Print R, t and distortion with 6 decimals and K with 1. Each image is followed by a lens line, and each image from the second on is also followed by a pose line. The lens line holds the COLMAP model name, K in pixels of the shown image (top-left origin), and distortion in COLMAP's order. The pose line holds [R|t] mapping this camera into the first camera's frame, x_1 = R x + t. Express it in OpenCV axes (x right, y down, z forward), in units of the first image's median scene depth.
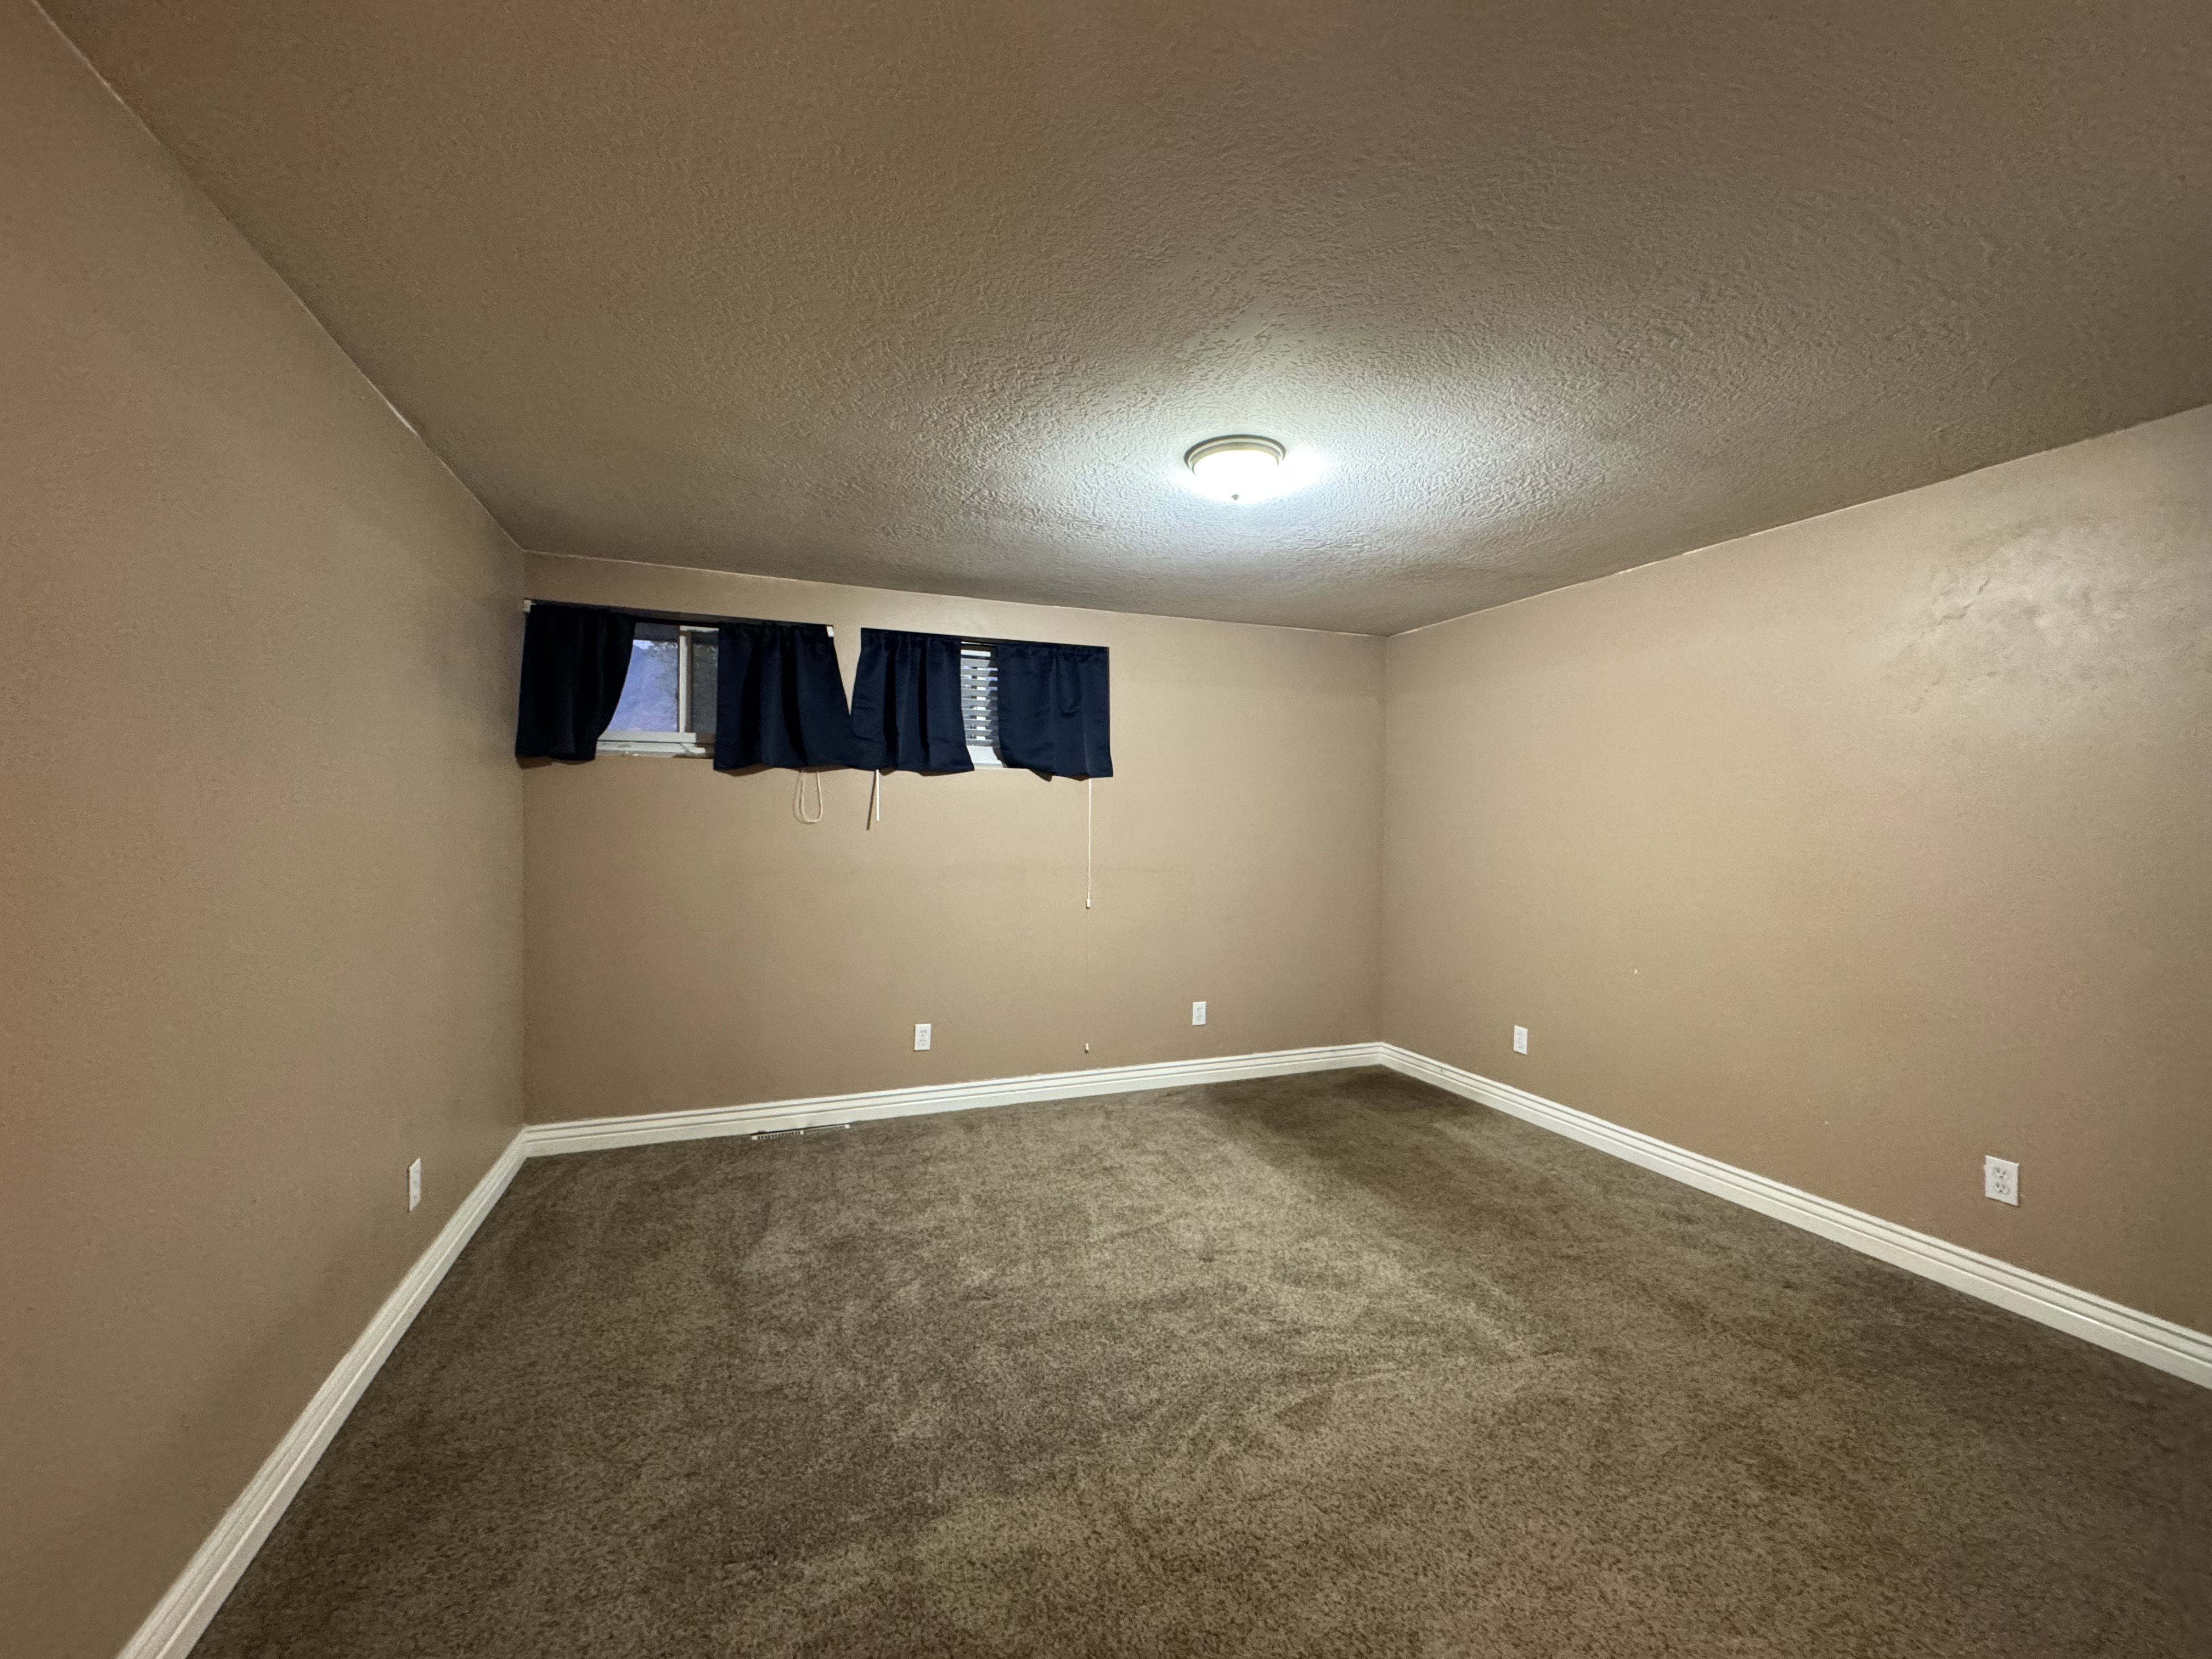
lens RADIAL K [[885.2, 0, 1106.0], [0, 885.2, 829.5], [0, 0, 1]] dist [-0.002667, -0.000213]
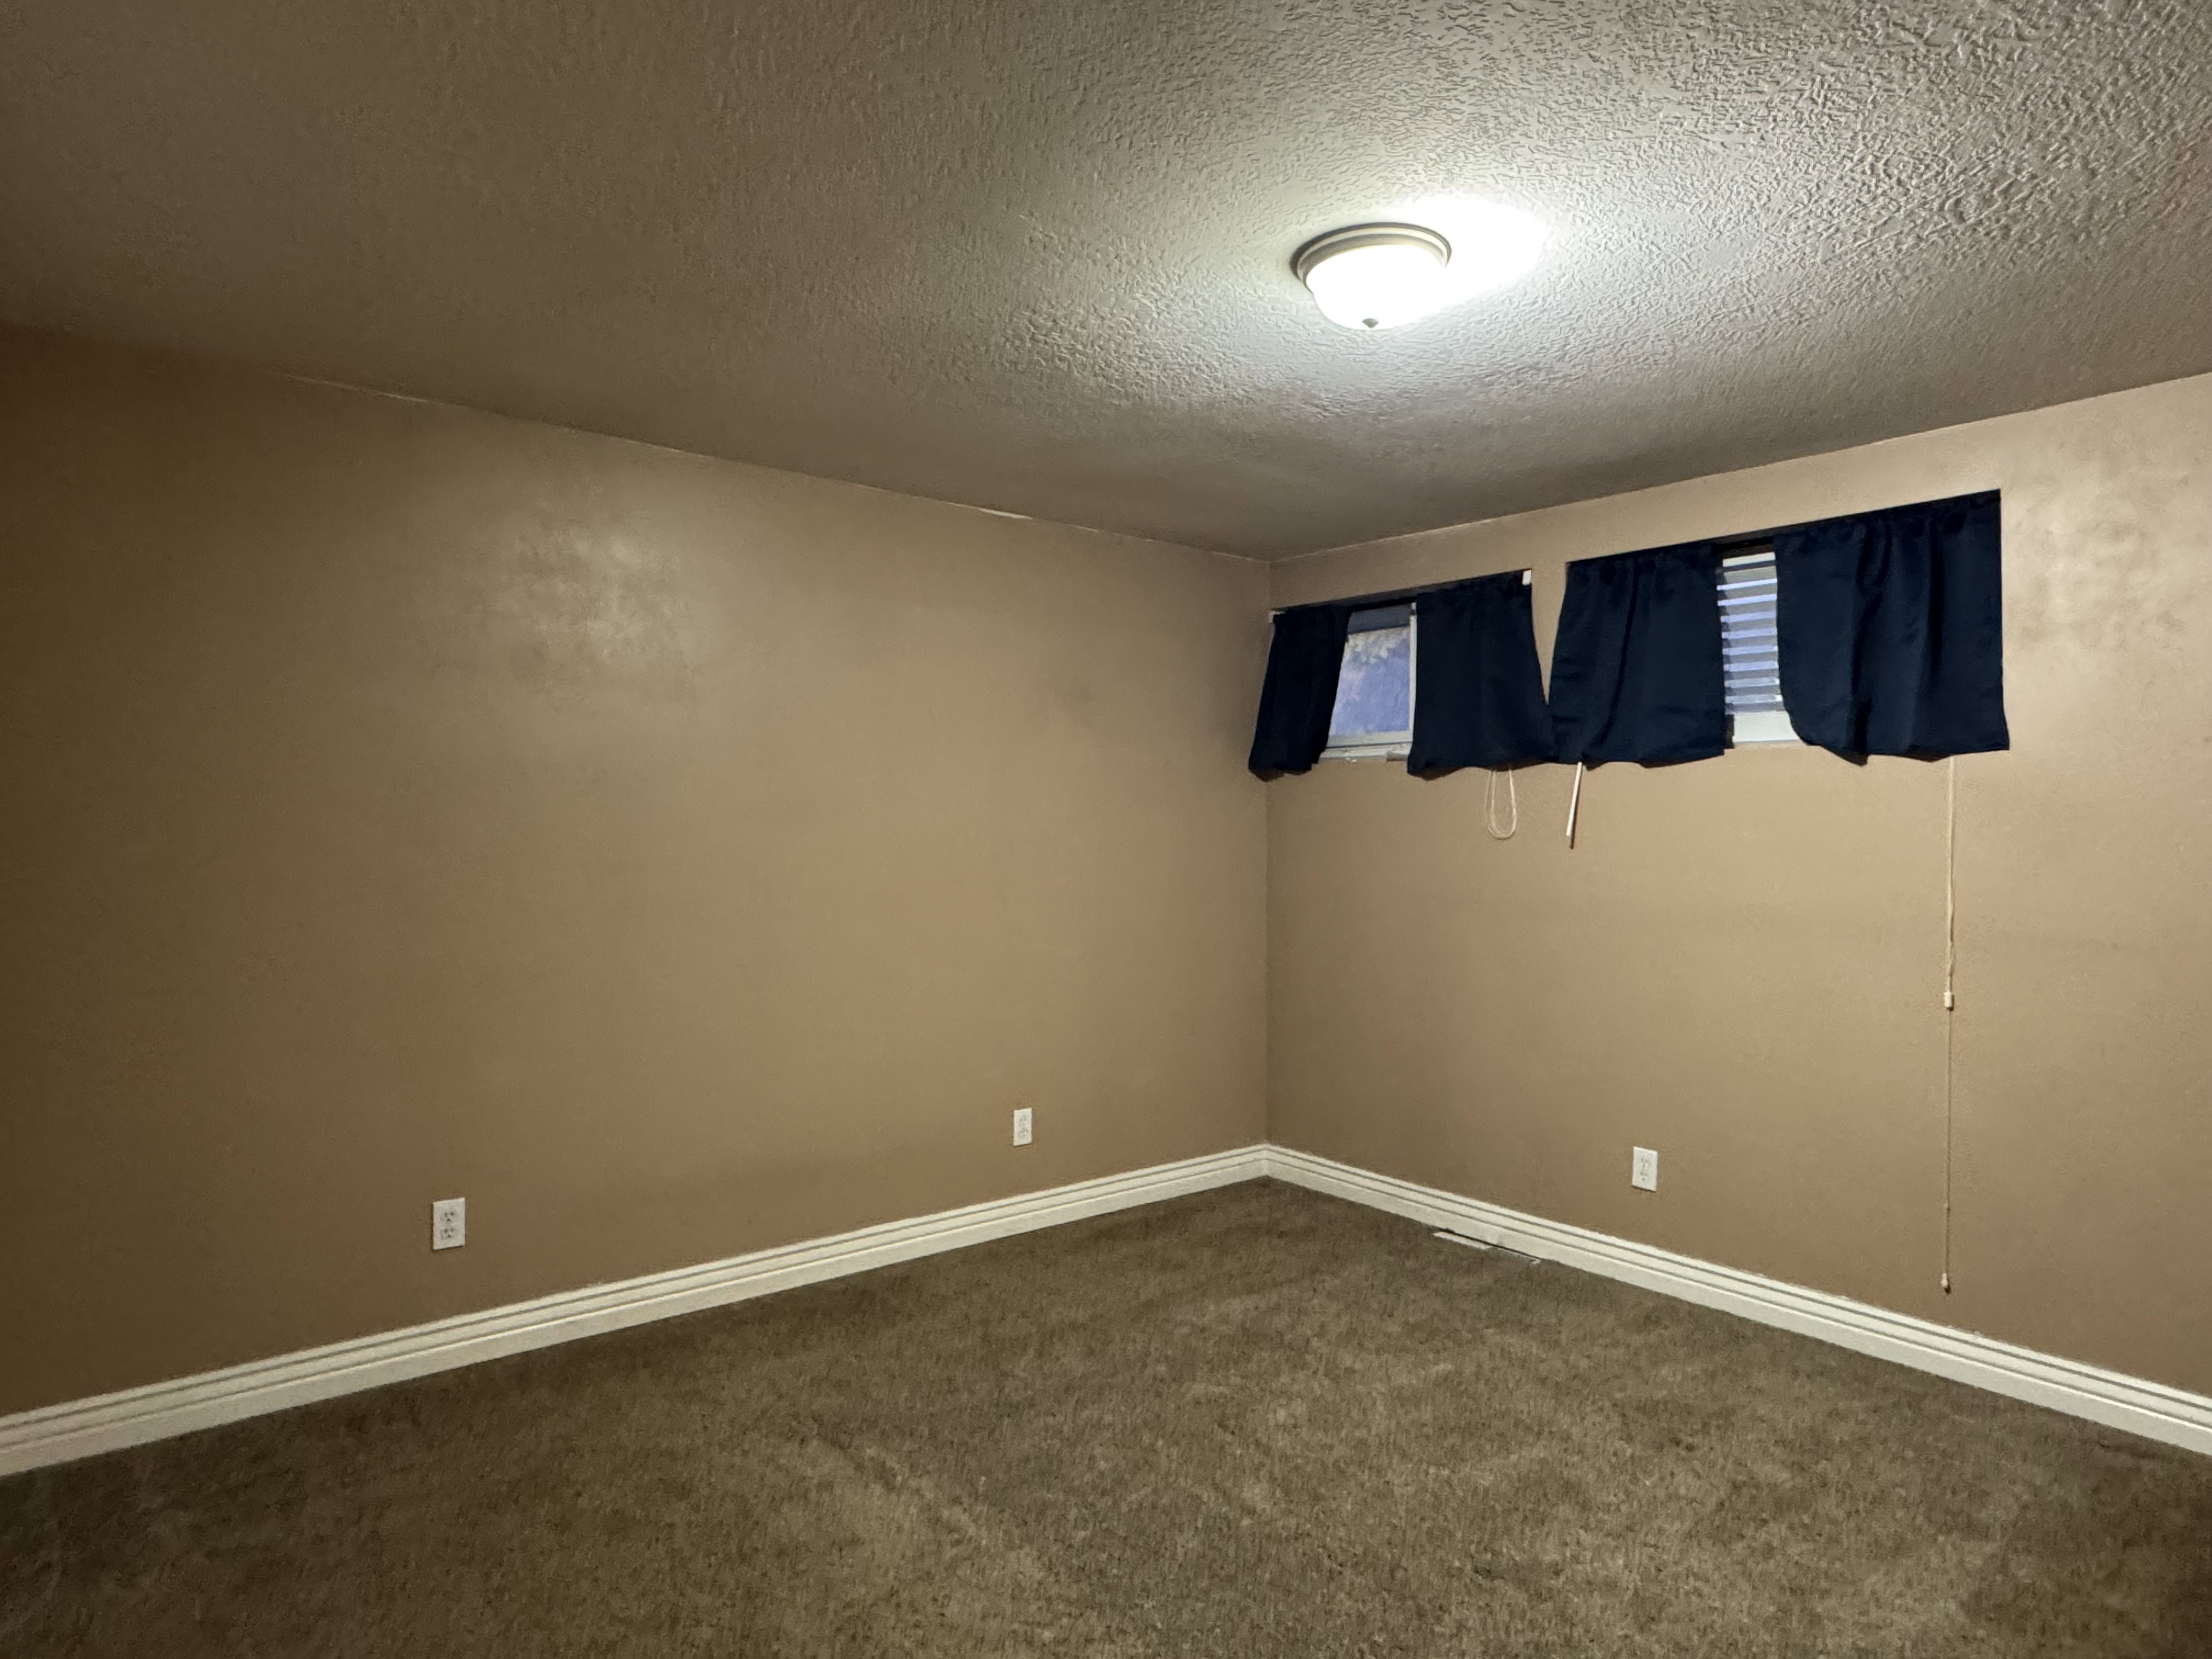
lens RADIAL K [[1315.7, 0, 1106.0], [0, 1315.7, 829.5], [0, 0, 1]] dist [-0.004430, -0.001744]
pose [[0.306451, -0.000398, -0.951886, 0.629810], [-0.017067, 0.999837, -0.005912, -0.002576], [0.951733, 0.018058, 0.306394, 0.343283]]
